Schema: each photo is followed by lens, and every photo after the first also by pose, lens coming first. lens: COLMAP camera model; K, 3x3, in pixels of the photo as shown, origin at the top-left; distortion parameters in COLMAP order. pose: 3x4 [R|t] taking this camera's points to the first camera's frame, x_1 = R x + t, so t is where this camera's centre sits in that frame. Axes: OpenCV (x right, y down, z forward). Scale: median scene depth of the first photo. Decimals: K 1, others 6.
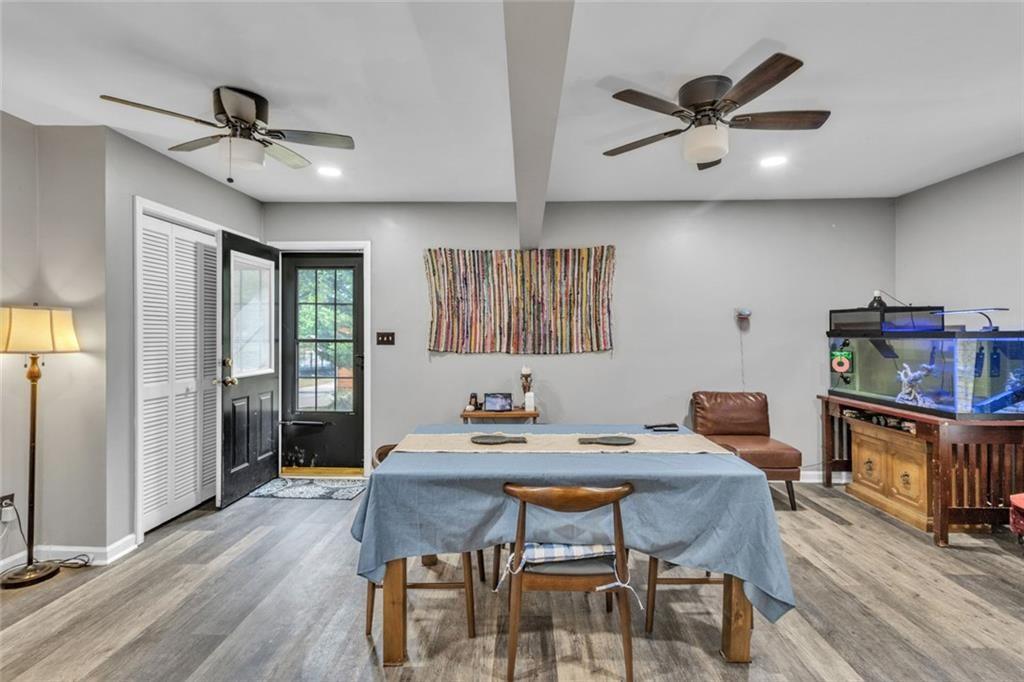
lens RADIAL K [[481.3, 0, 514.7], [0, 481.3, 330.1], [0, 0, 1]] dist [0.004657, -0.000013]
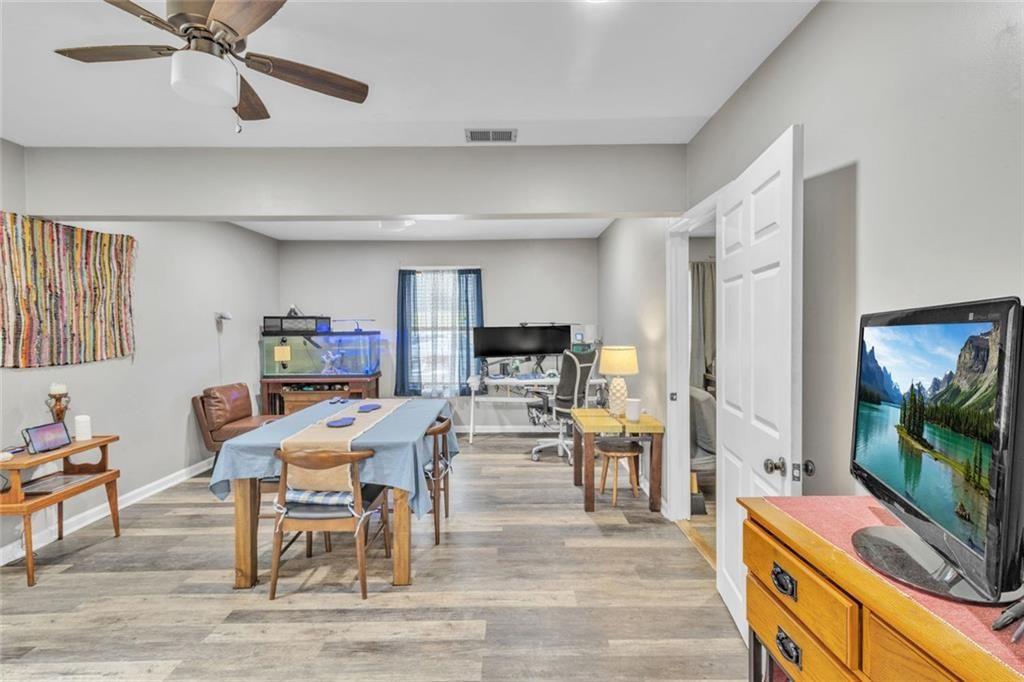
lens RADIAL K [[490.3, 0, 510.6], [0, 490.3, 335.5], [0, 0, 1]] dist [0.000895, -0.000144]
pose [[-0.024511, -0.014568, 0.999593, -0.714125], [0.000028, 0.999894, 0.014573, -0.006982], [-0.999700, 0.000385, -0.024508, 0.328501]]
